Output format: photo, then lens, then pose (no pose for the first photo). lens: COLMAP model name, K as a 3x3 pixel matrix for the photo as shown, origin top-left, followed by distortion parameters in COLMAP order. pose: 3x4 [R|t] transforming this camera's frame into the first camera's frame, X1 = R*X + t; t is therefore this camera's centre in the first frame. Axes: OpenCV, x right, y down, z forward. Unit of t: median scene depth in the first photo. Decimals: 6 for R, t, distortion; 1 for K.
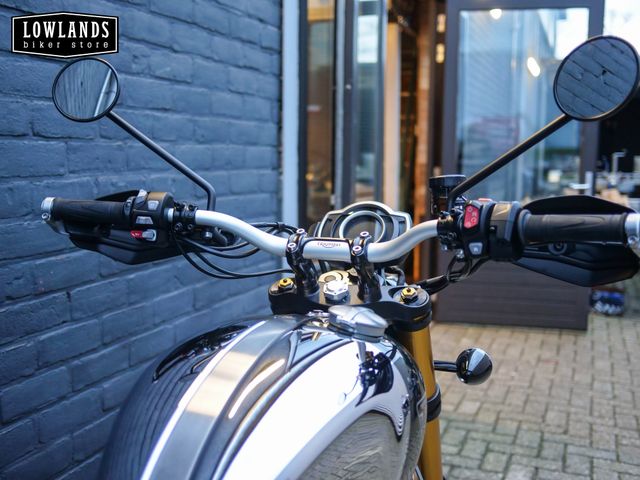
lens RADIAL K [[732.7, 0, 317.4], [0, 732.7, 243.5], [0, 0, 1]] dist [-0.014741, 0.000000]
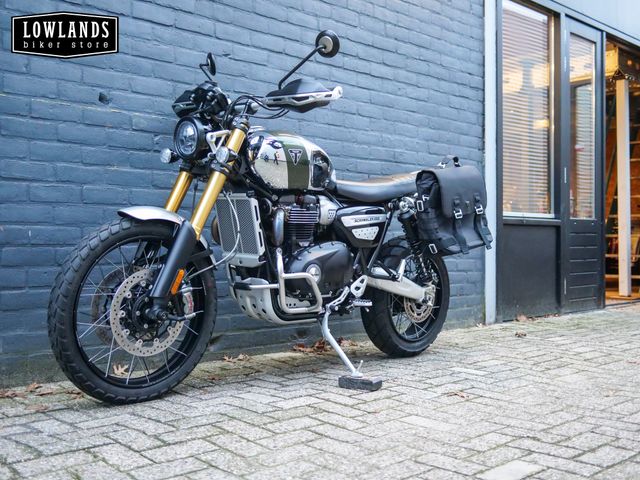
lens RADIAL K [[732.7, 0, 324.0], [0, 732.7, 239.3], [0, 0, 1]] dist [-0.014741, 0.000000]
pose [[0.898241, -0.006570, -0.439454, 0.570642], [-0.050930, 0.991596, -0.118926, 0.515977], [0.436542, 0.129206, 0.890358, -1.149798]]
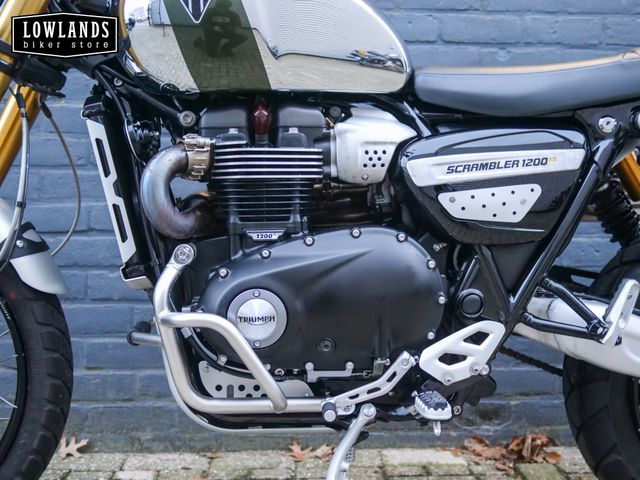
lens RADIAL K [[732.7, 0, 317.7], [0, 732.7, 239.1], [0, 0, 1]] dist [-0.014741, 0.000000]
pose [[0.401918, 0.005241, -0.915661, 0.430921], [-0.112045, 0.992751, -0.043499, 0.369439], [0.908795, 0.120079, 0.399592, 0.012070]]
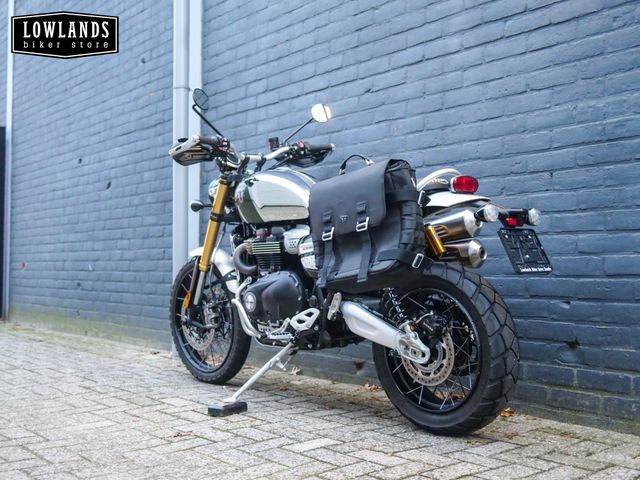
lens RADIAL K [[732.7, 0, 310.8], [0, 732.7, 241.1], [0, 0, 1]] dist [-0.014741, 0.000000]
pose [[-0.497247, -0.042497, -0.866567, 1.239837], [-0.113197, 0.993440, 0.016235, 0.224757], [0.860193, 0.106165, -0.498796, 1.183108]]
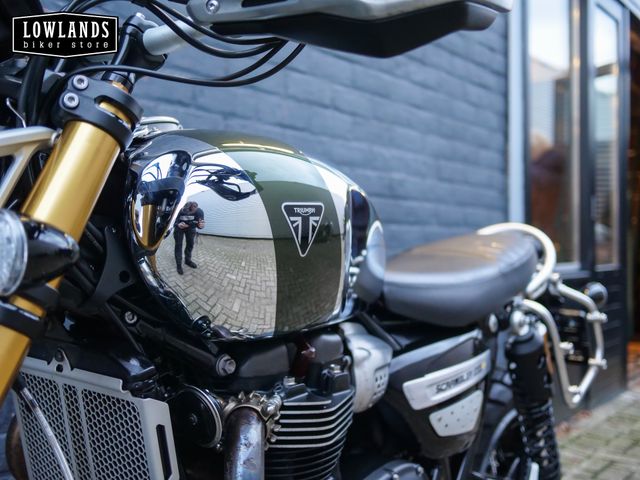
lens RADIAL K [[732.7, 0, 316.2], [0, 732.7, 238.0], [0, 0, 1]] dist [-0.014741, 0.000000]
pose [[0.956638, -0.007875, -0.291174, -0.001308], [-0.031304, 0.991065, -0.129651, 0.230942], [0.289594, 0.133144, 0.947844, -0.274390]]
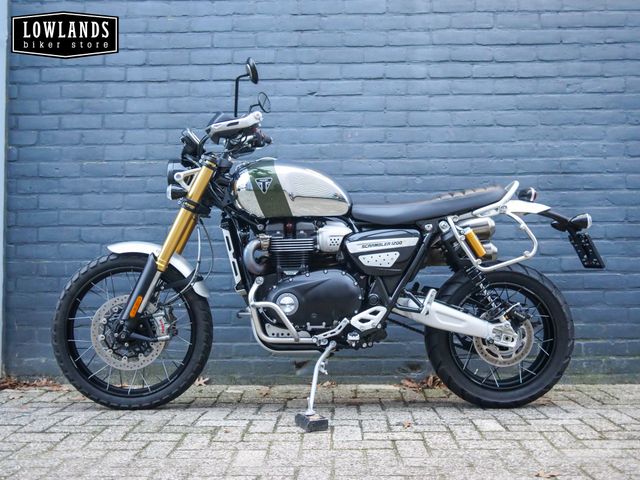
lens RADIAL K [[732.7, 0, 313.4], [0, 732.7, 244.2], [0, 0, 1]] dist [-0.014741, 0.000000]
pose [[0.321987, -0.047933, -0.945530, 1.347863], [-0.108281, 0.990299, -0.087076, 0.414701], [0.940532, 0.130420, 0.313673, -0.236633]]
